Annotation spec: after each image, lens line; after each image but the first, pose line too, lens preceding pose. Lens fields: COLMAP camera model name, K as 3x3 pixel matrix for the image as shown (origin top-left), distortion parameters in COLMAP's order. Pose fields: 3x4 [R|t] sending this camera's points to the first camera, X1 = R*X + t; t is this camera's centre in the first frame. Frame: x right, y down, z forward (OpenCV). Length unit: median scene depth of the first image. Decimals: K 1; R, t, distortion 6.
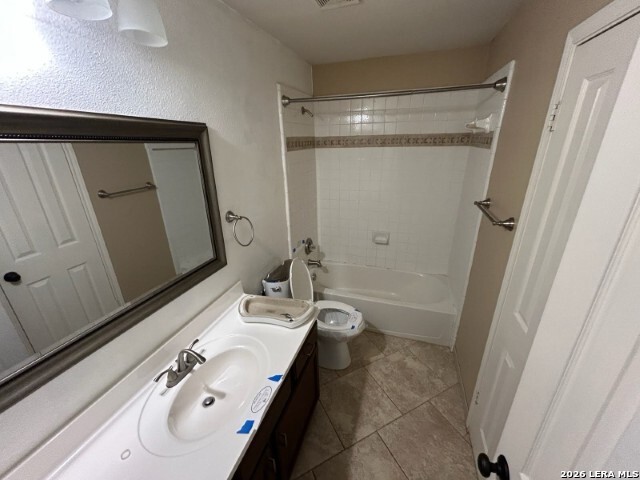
lens RADIAL K [[258.8, 0, 320.0], [0, 258.8, 239.5], [0, 0, 1]] dist [-0.000259, -0.000038]
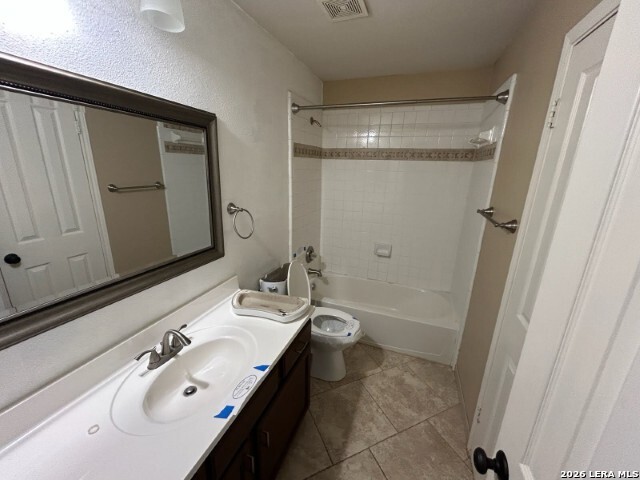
lens RADIAL K [[258.8, 0, 320.1], [0, 258.8, 239.6], [0, 0, 1]] dist [-0.000259, -0.000038]
pose [[0.998189, 0.056171, -0.021513, 0.024249], [-0.057878, 0.994321, -0.089309, 0.099086], [0.016374, 0.090393, 0.995772, 0.012272]]
